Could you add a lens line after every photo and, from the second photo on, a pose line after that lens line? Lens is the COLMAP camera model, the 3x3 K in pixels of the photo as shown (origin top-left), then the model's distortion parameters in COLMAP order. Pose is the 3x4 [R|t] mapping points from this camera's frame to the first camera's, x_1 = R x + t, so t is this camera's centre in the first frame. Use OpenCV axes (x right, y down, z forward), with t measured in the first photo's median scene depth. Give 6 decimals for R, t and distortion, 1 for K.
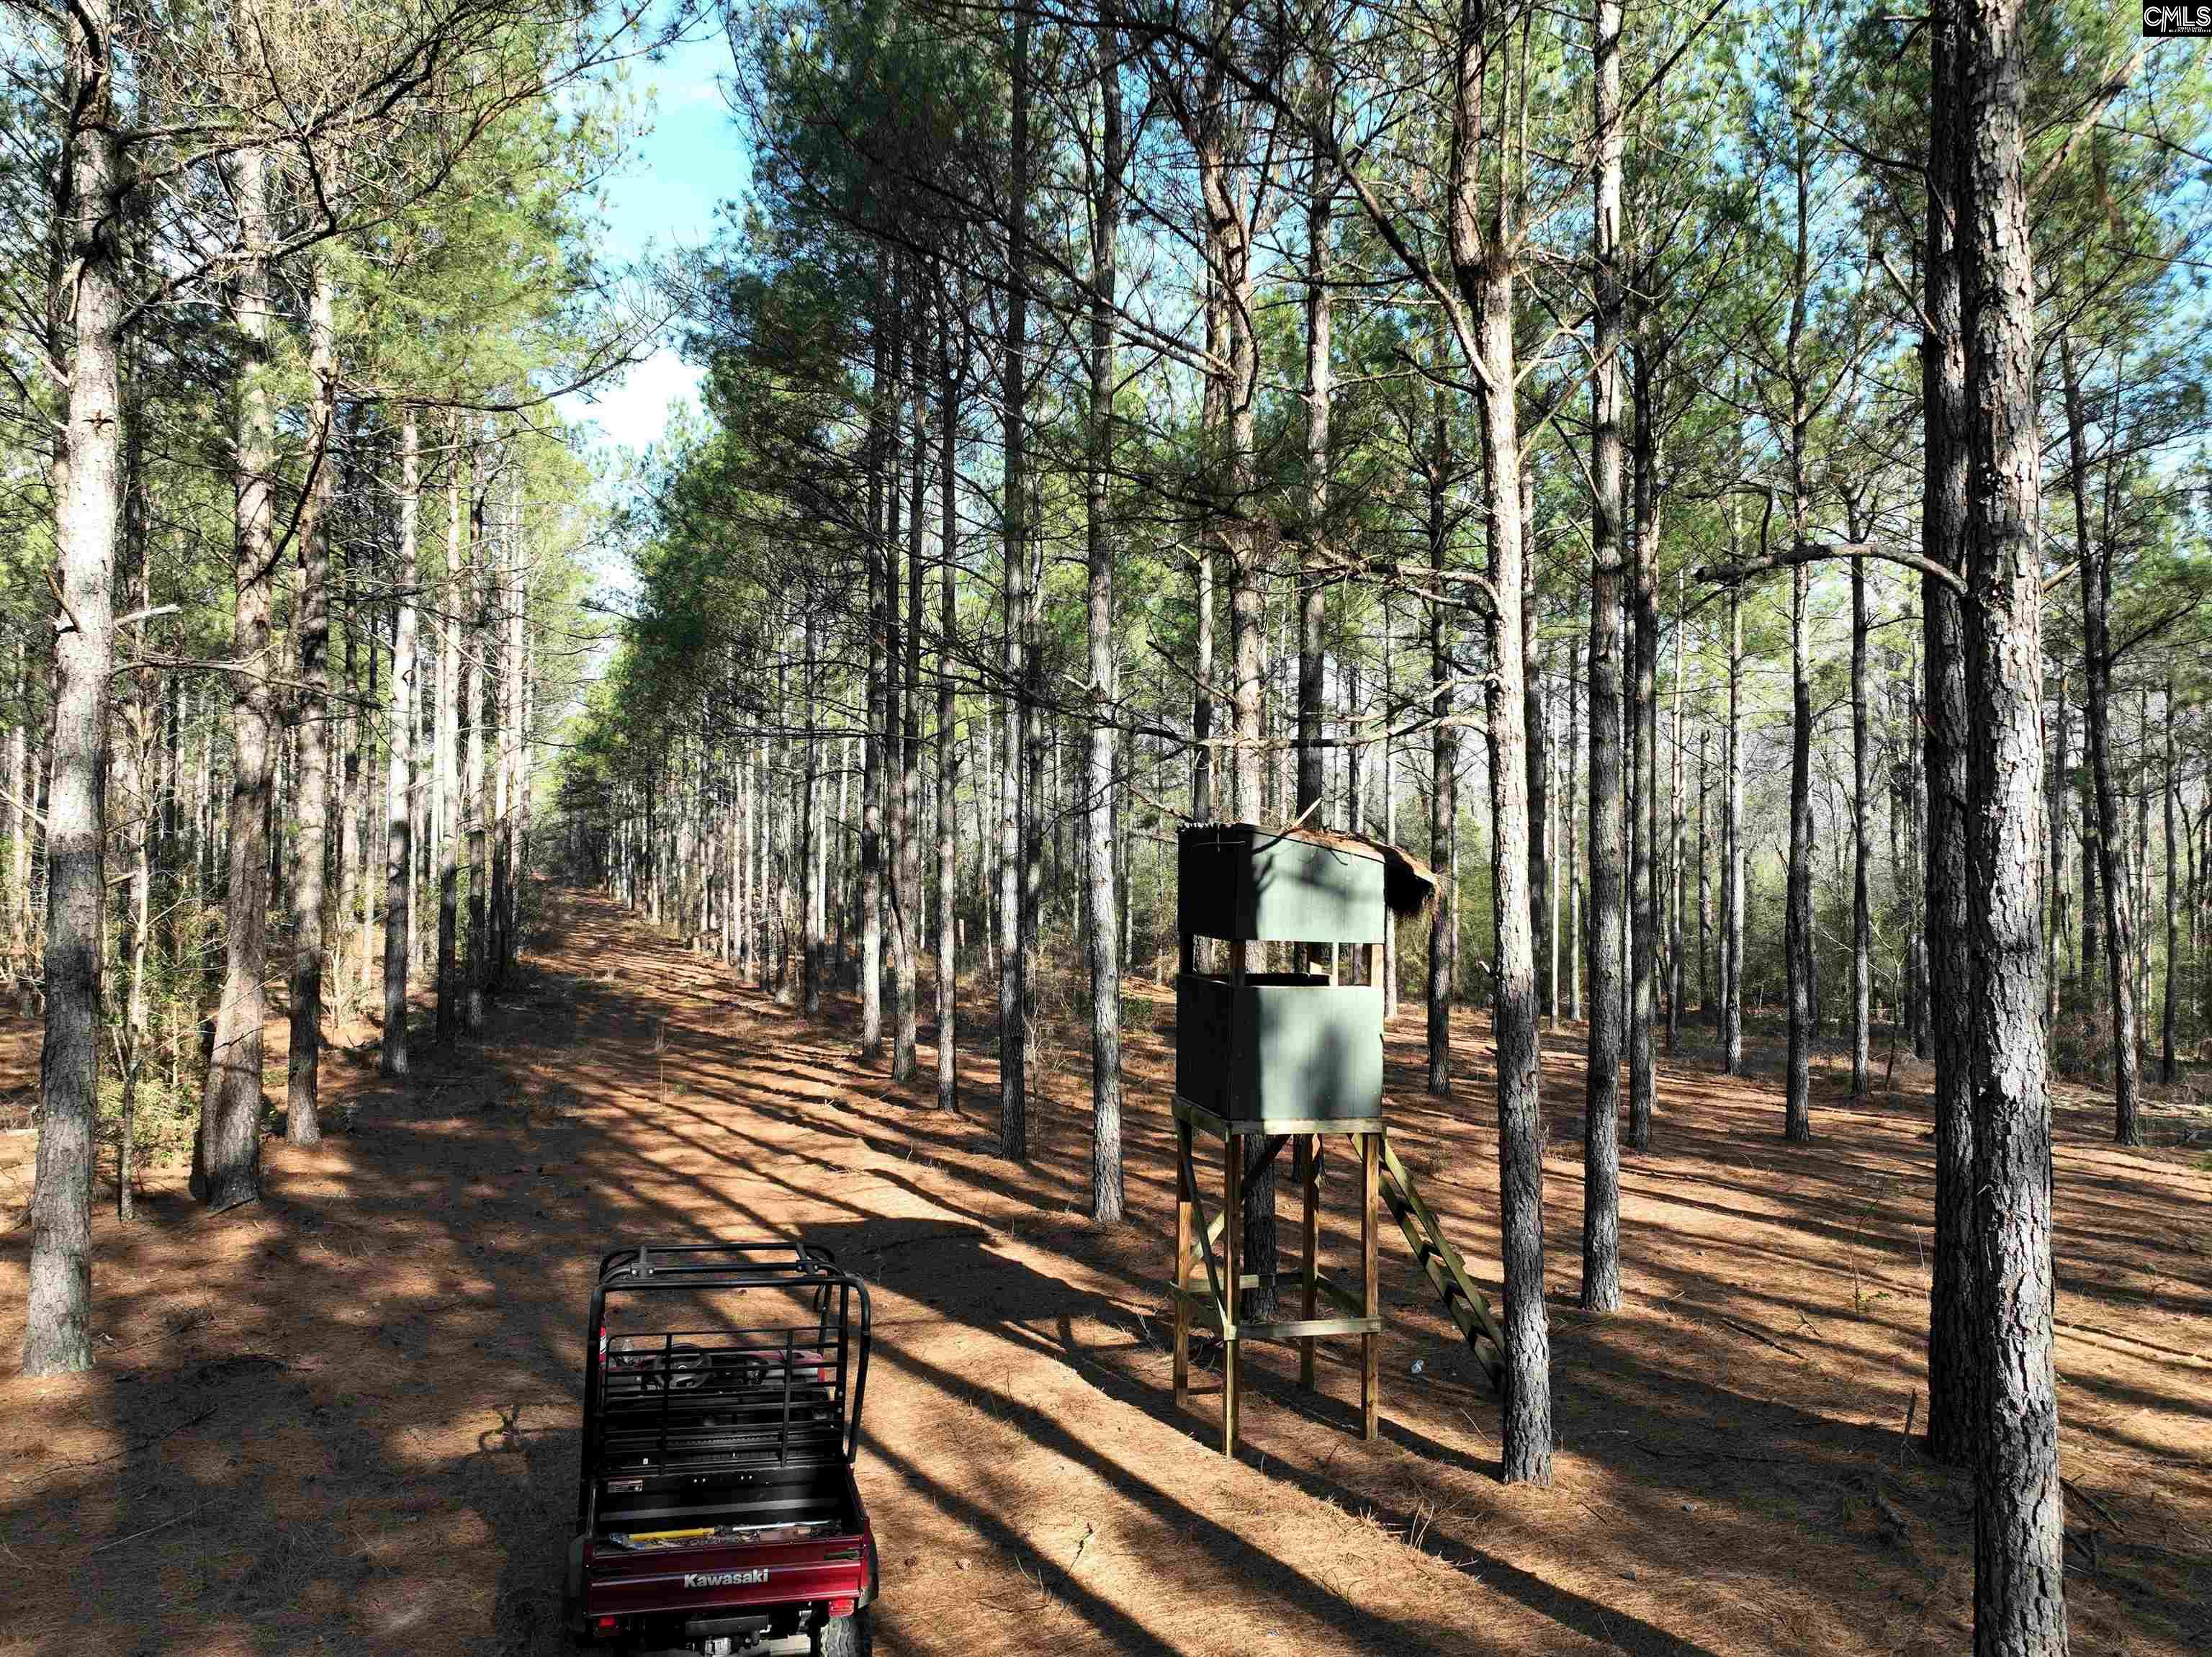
lens RADIAL K [[1552.2, 0, 1104.7], [0, 1552.2, 844.4], [0, 0, 1]] dist [0.007181, 0.012143]
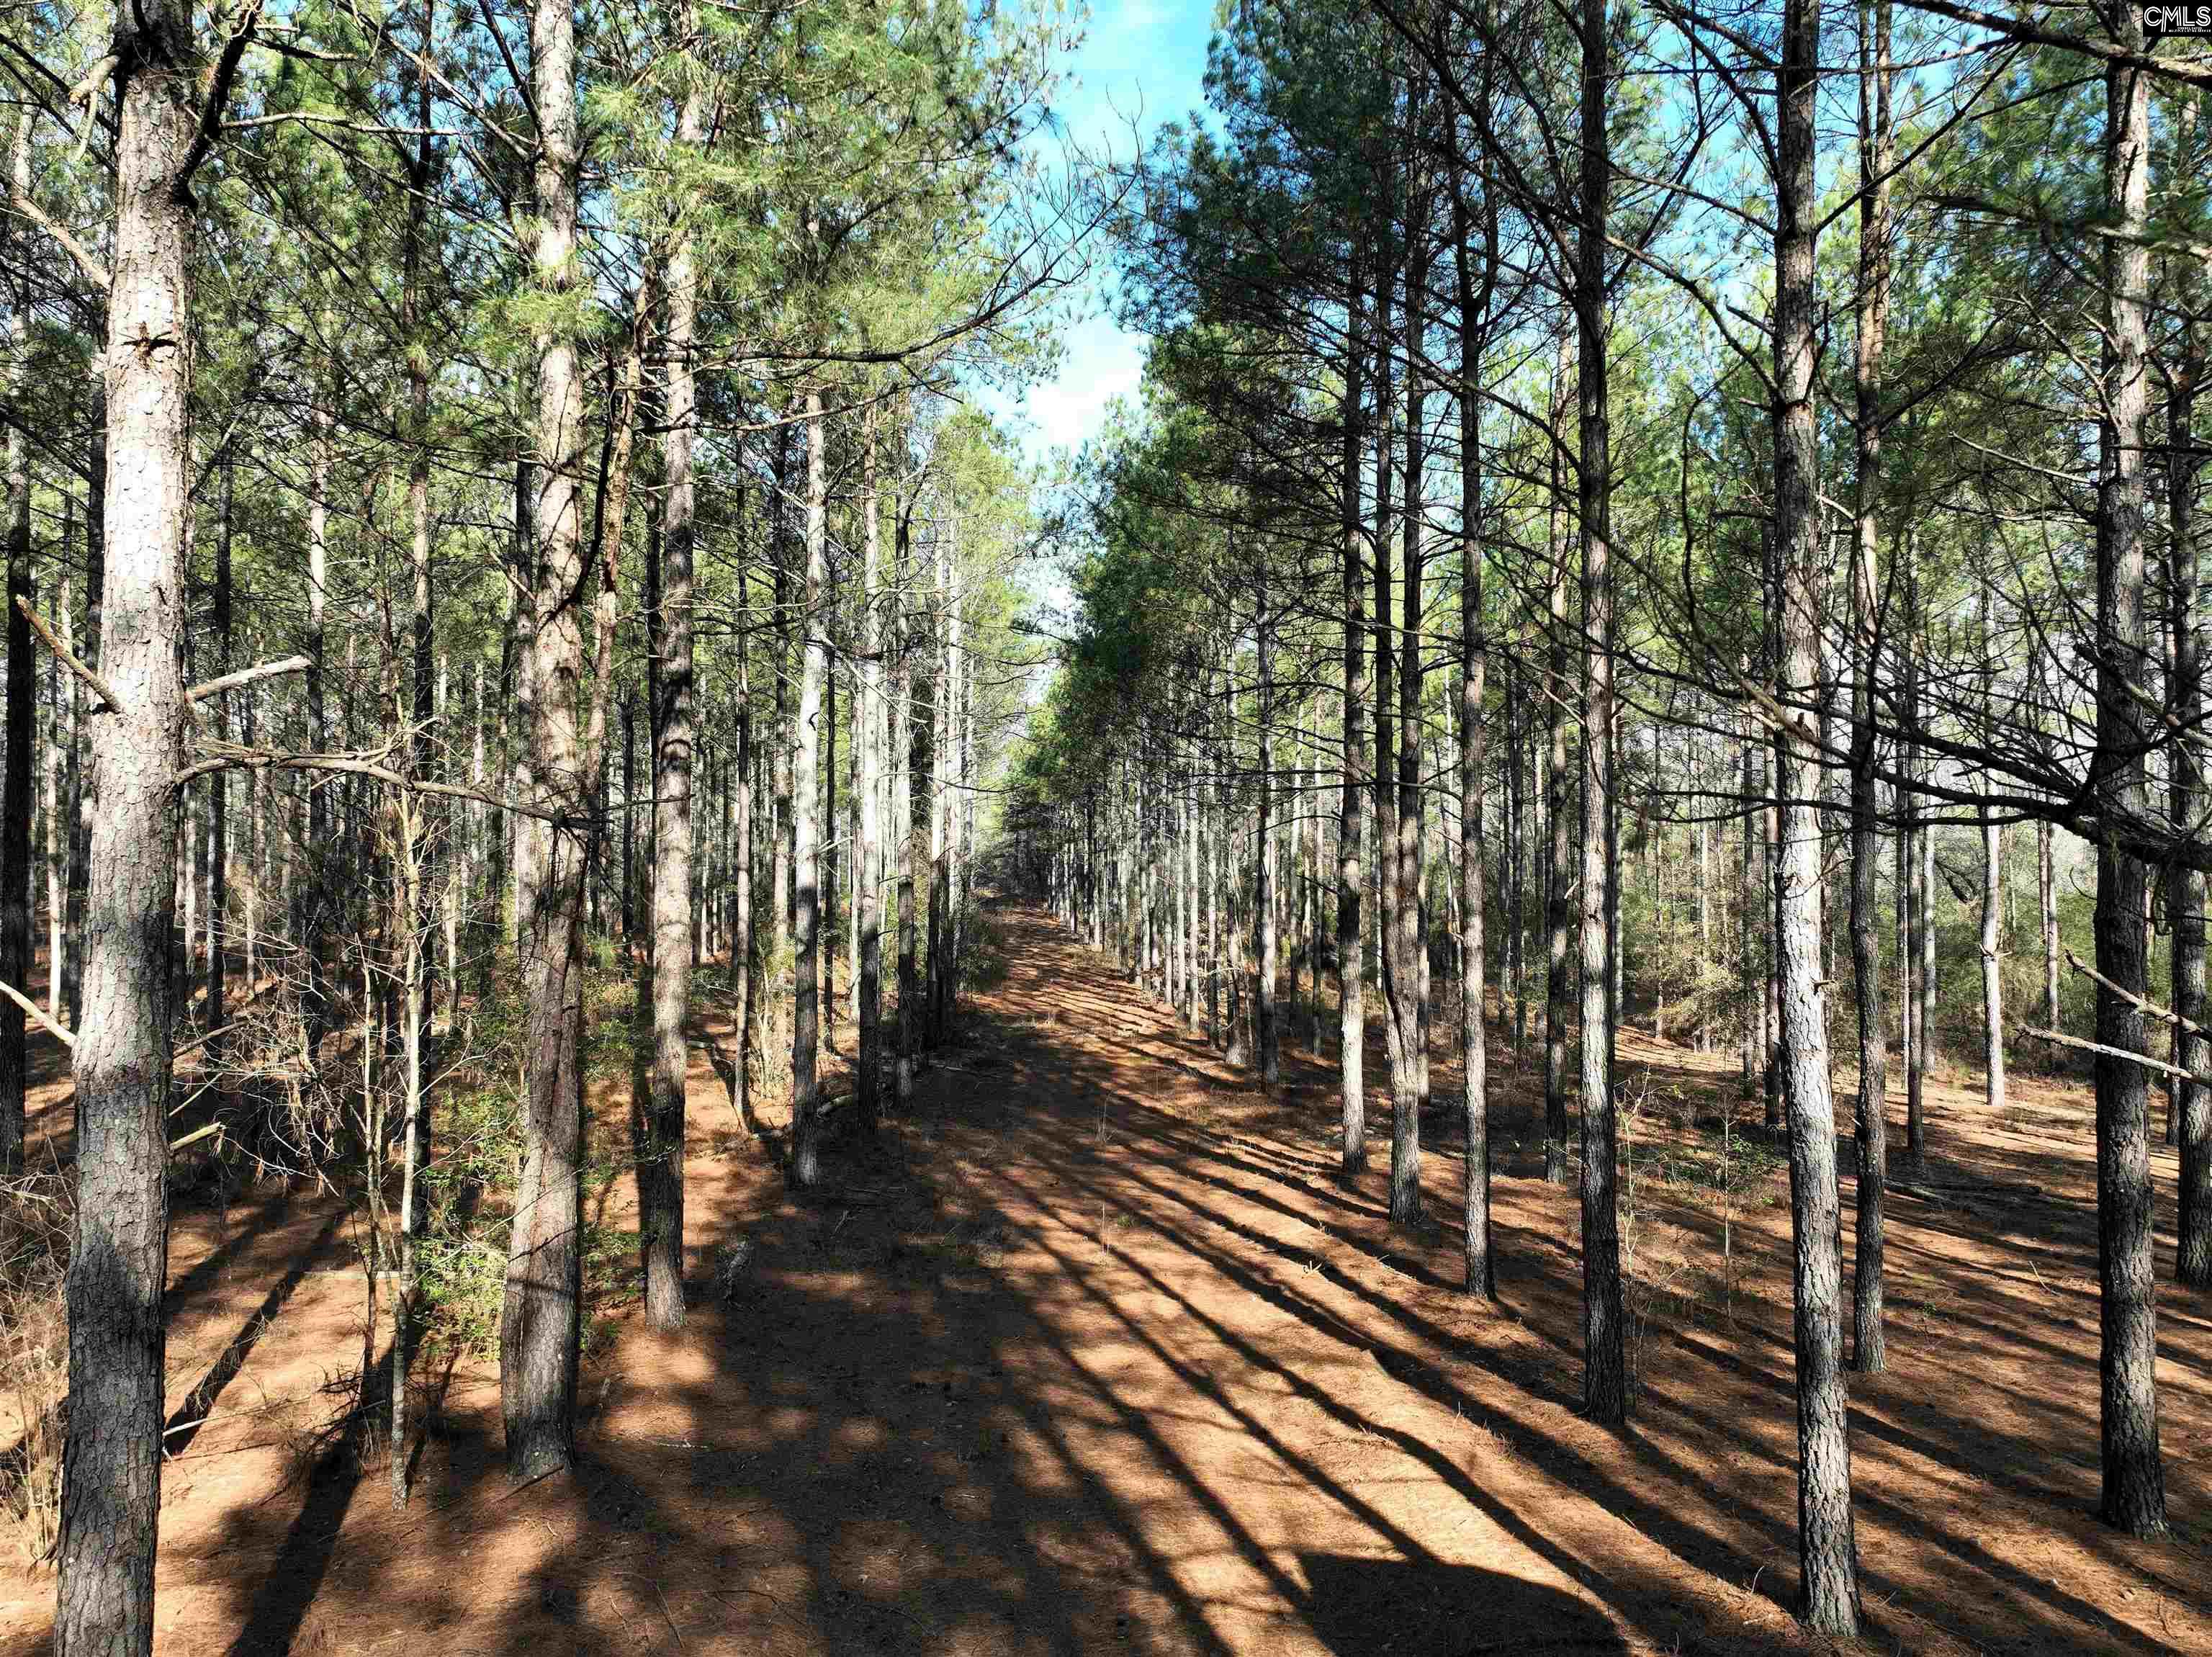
lens RADIAL K [[1552.2, 0, 1103.6], [0, 1552.2, 824.0], [0, 0, 1]] dist [0.007181, 0.012143]
pose [[0.961609, -0.011020, -0.274201, -0.051218], [0.005958, 0.999796, -0.019287, -0.027610], [0.274358, 0.016913, 0.961479, 0.187193]]
